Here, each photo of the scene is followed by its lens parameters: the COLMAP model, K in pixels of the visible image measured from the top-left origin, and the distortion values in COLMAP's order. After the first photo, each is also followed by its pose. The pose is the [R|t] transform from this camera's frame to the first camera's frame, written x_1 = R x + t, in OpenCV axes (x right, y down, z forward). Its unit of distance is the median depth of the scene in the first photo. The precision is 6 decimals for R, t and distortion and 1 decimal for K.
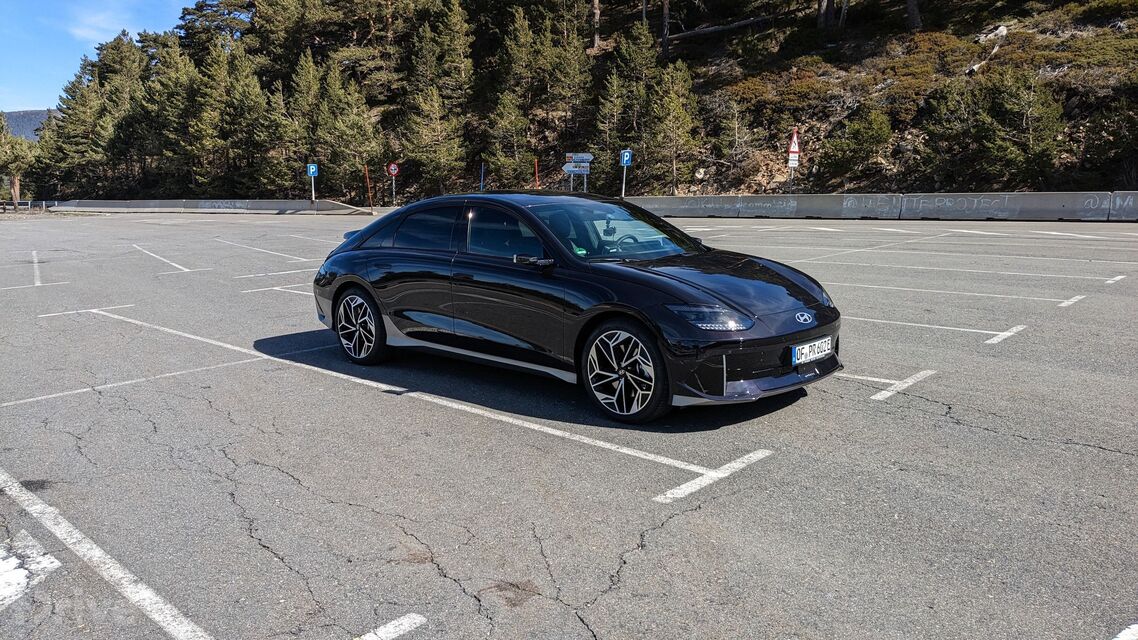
lens RADIAL K [[895.8, 0, 515.0], [0, 895.8, 341.6], [0, 0, 1]] dist [0.061584, -0.102474]
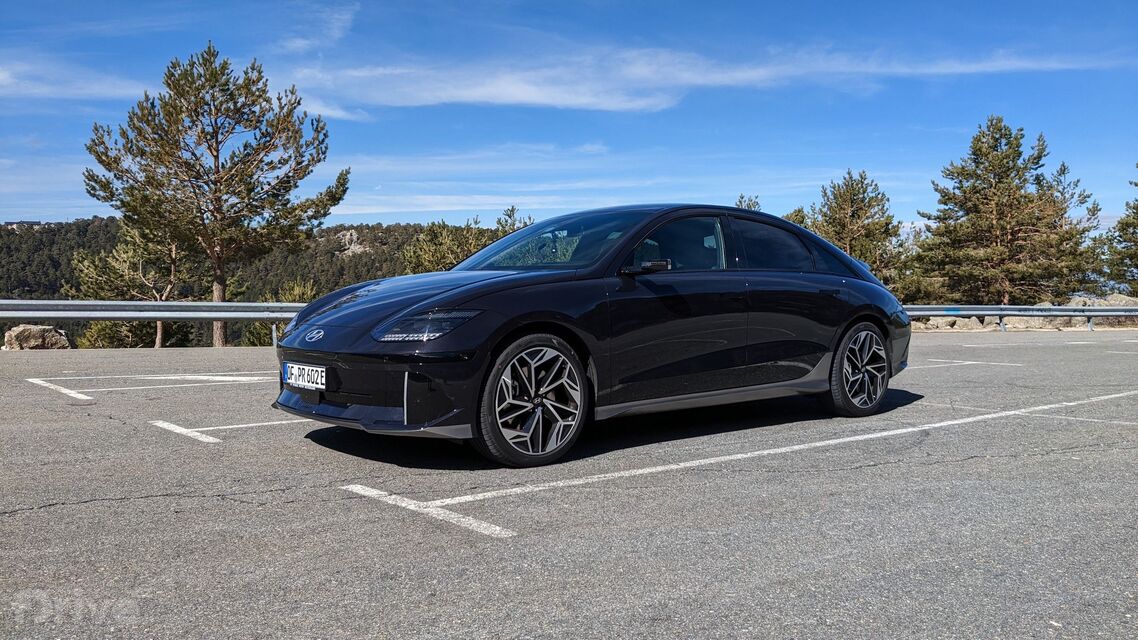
lens RADIAL K [[897.5, 0, 569.0], [0, 897.5, 320.0], [0, 0, 1]] dist [0.064019, -0.109843]
pose [[-0.093231, 0.050932, -0.994341, 0.122079], [-0.179932, 0.981385, 0.067139, -0.014977], [0.979251, 0.185173, -0.082332, 0.142284]]
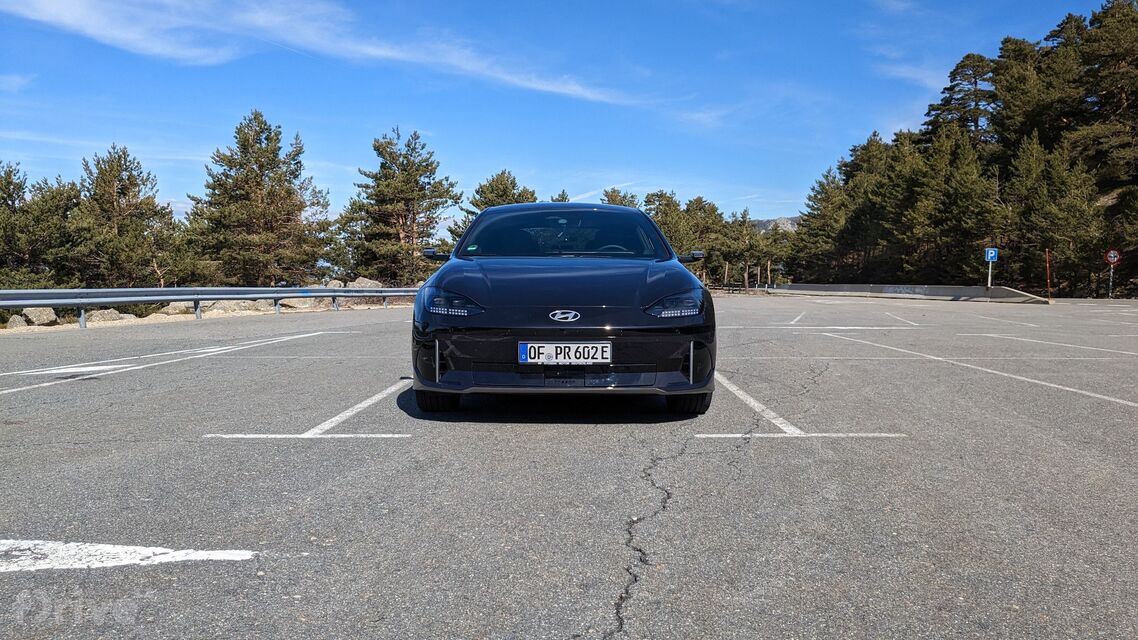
lens RADIAL K [[897.5, 0, 569.0], [0, 897.5, 320.0], [0, 0, 1]] dist [0.064019, -0.109843]
pose [[0.713899, 0.057400, -0.697892, 0.103032], [-0.147549, 0.986589, -0.069789, 0.004174], [0.684527, 0.152796, 0.712795, 0.042202]]
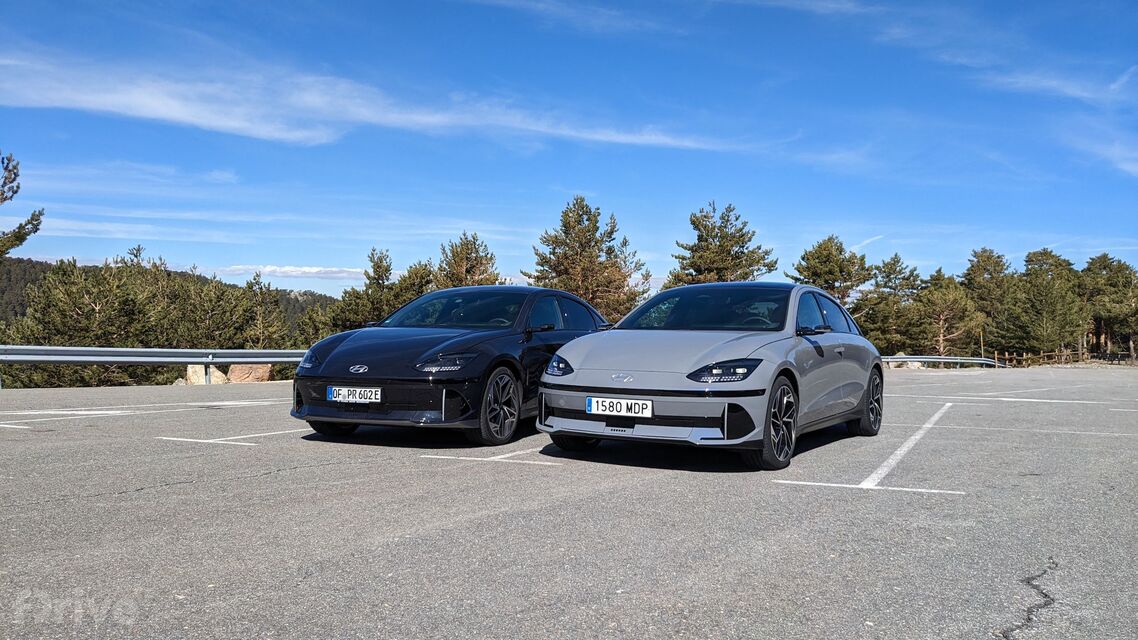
lens RADIAL K [[894.1, 0, 569.5], [0, 894.1, 345.1], [0, 0, 1]] dist [0.093934, -0.117768]
pose [[0.361764, 0.030469, -0.931772, 0.177069], [-0.189632, 0.980976, -0.041547, -0.006954], [0.912780, 0.191724, 0.360660, 0.089340]]
